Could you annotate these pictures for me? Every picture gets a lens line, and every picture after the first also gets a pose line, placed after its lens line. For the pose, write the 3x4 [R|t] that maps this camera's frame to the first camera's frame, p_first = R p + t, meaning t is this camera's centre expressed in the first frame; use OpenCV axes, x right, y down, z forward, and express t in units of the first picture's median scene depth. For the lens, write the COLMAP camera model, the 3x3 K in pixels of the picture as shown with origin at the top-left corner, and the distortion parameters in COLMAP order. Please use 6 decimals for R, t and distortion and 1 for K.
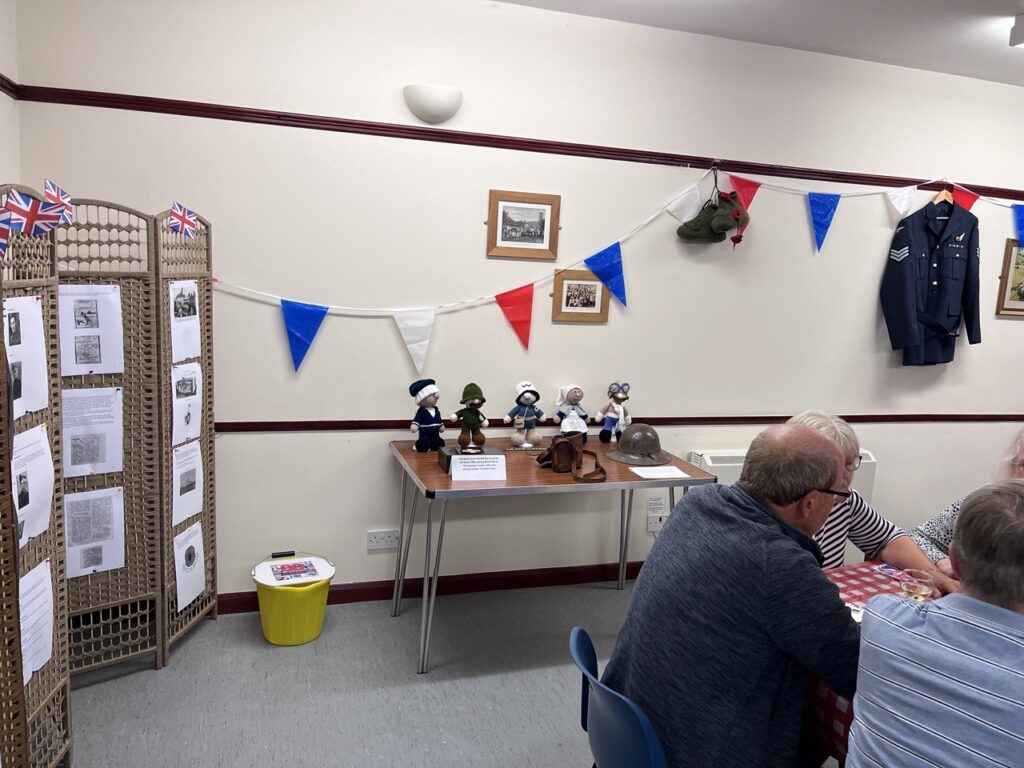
lens RADIAL K [[779.5, 0, 515.4], [0, 779.5, 380.1], [0, 0, 1]] dist [0.069978, -0.095048]
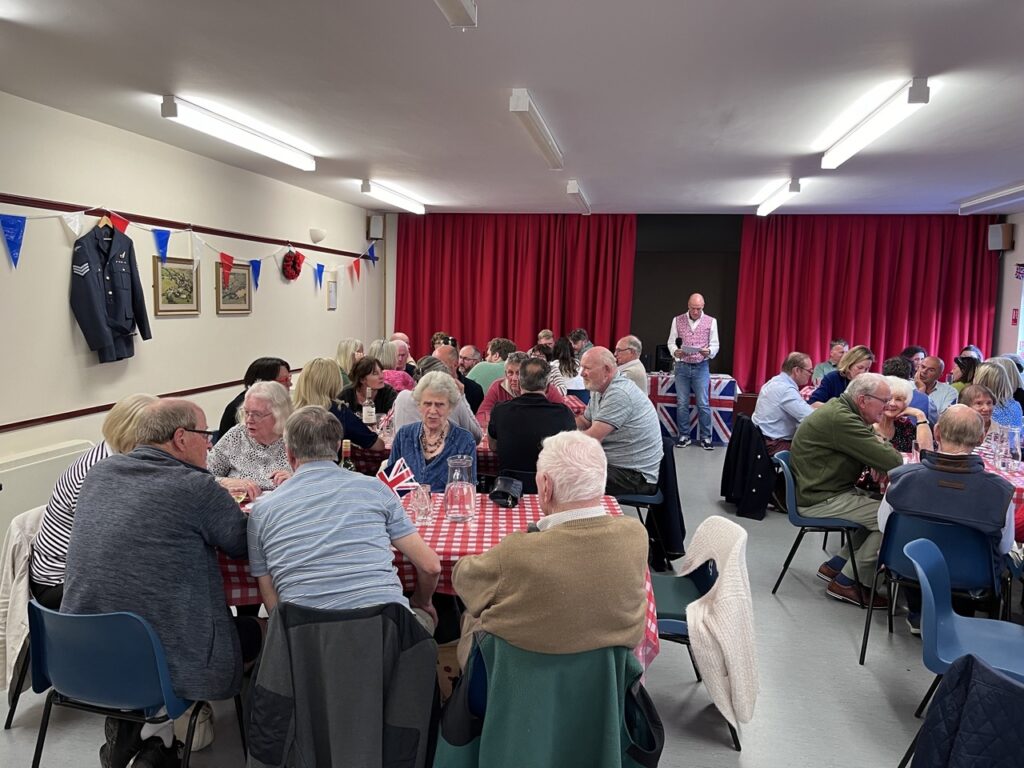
lens RADIAL K [[781.7, 0, 509.6], [0, 781.7, 387.6], [0, 0, 1]] dist [0.069413, -0.101803]
pose [[0.465426, -0.147432, 0.872721, -0.270147], [0.144197, 0.985486, 0.089581, -0.000437], [-0.873261, 0.084151, 0.479930, -0.104283]]
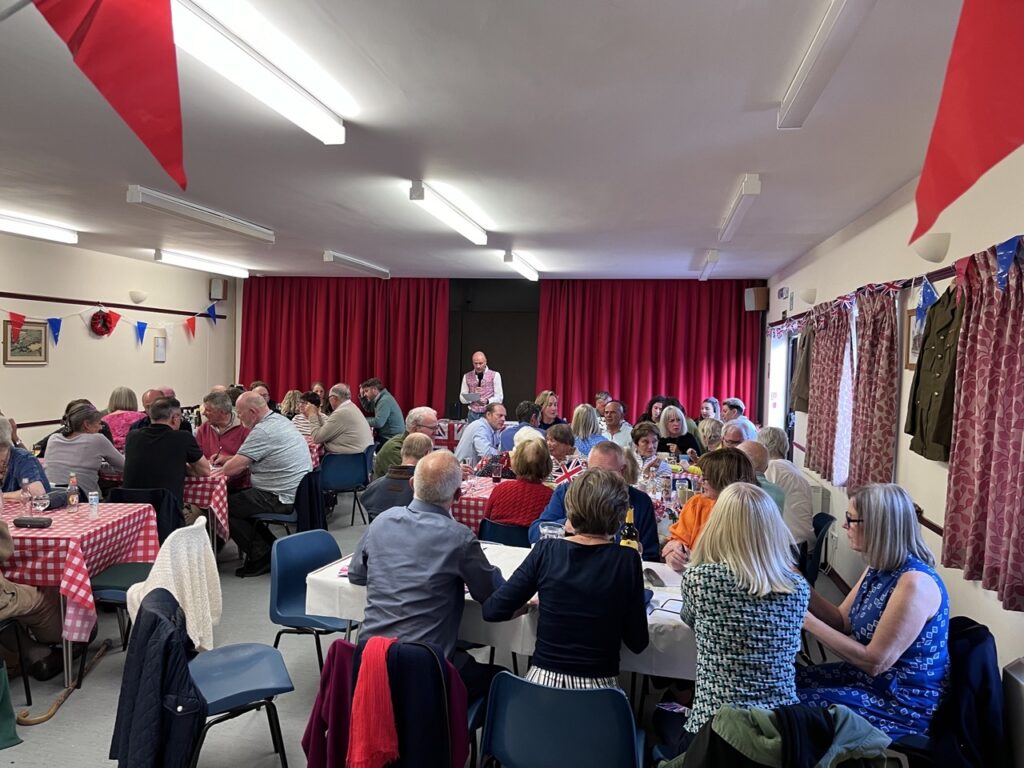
lens RADIAL K [[784.0, 0, 501.1], [0, 784.0, 388.2], [0, 0, 1]] dist [0.077786, -0.090392]
pose [[0.486793, -0.081652, 0.869693, -0.192485], [0.142185, 0.989750, 0.013338, 0.103552], [-0.861868, 0.117165, 0.493413, -0.737555]]
